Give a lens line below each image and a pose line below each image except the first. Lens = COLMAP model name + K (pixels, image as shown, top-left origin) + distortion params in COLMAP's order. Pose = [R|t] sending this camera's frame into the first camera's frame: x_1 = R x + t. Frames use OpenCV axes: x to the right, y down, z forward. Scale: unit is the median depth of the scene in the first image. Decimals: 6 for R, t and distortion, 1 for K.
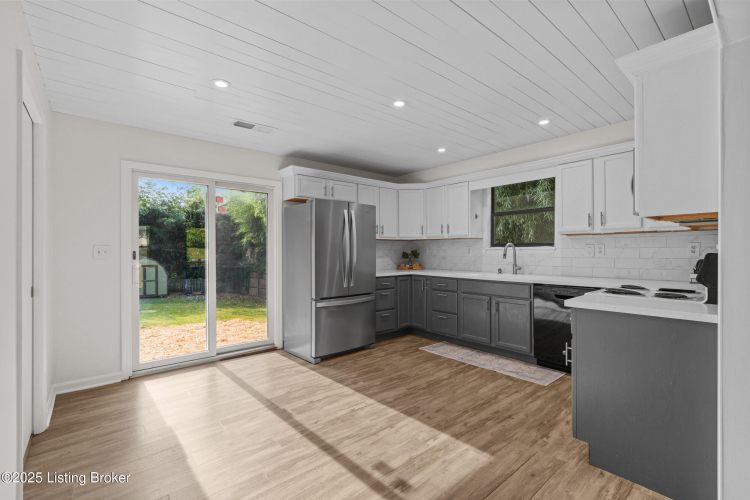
lens RADIAL K [[338.0, 0, 374.4], [0, 338.0, 250.4], [0, 0, 1]] dist [0.000543, -0.000553]
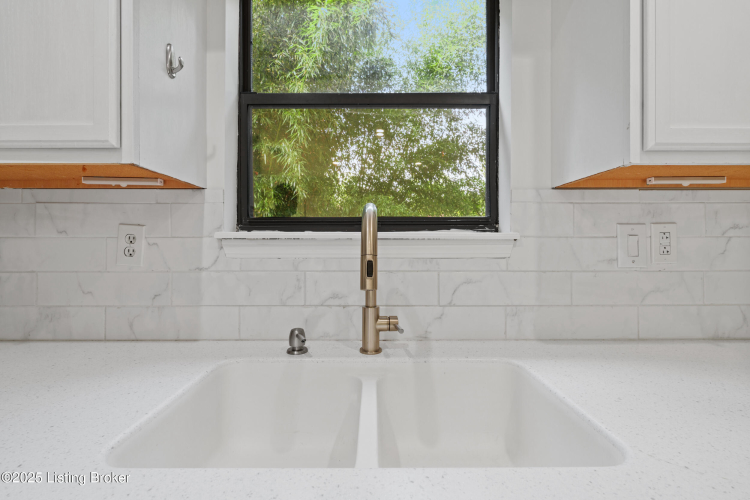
lens RADIAL K [[338.0, 0, 378.9], [0, 338.0, 250.2], [0, 0, 1]] dist [0.000543, -0.000553]
pose [[0.651168, 0.001261, 0.758932, 0.352933], [-0.001087, 0.999999, -0.000728, 0.006476], [-0.758933, -0.000351, 0.651169, 1.190718]]
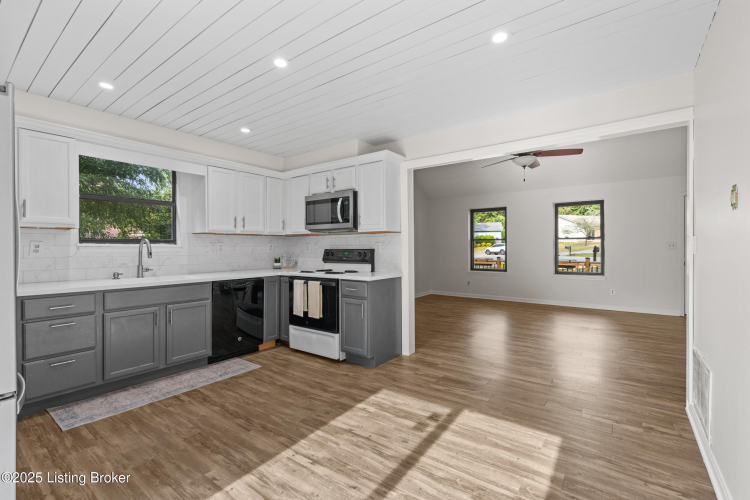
lens RADIAL K [[338.0, 0, 374.9], [0, 338.0, 247.3], [0, 0, 1]] dist [0.000543, -0.000553]
pose [[-0.220117, 0.003509, 0.975467, -0.696093], [0.001899, 0.999993, -0.003169, 0.002392], [-0.975472, 0.001155, -0.220122, 0.880164]]
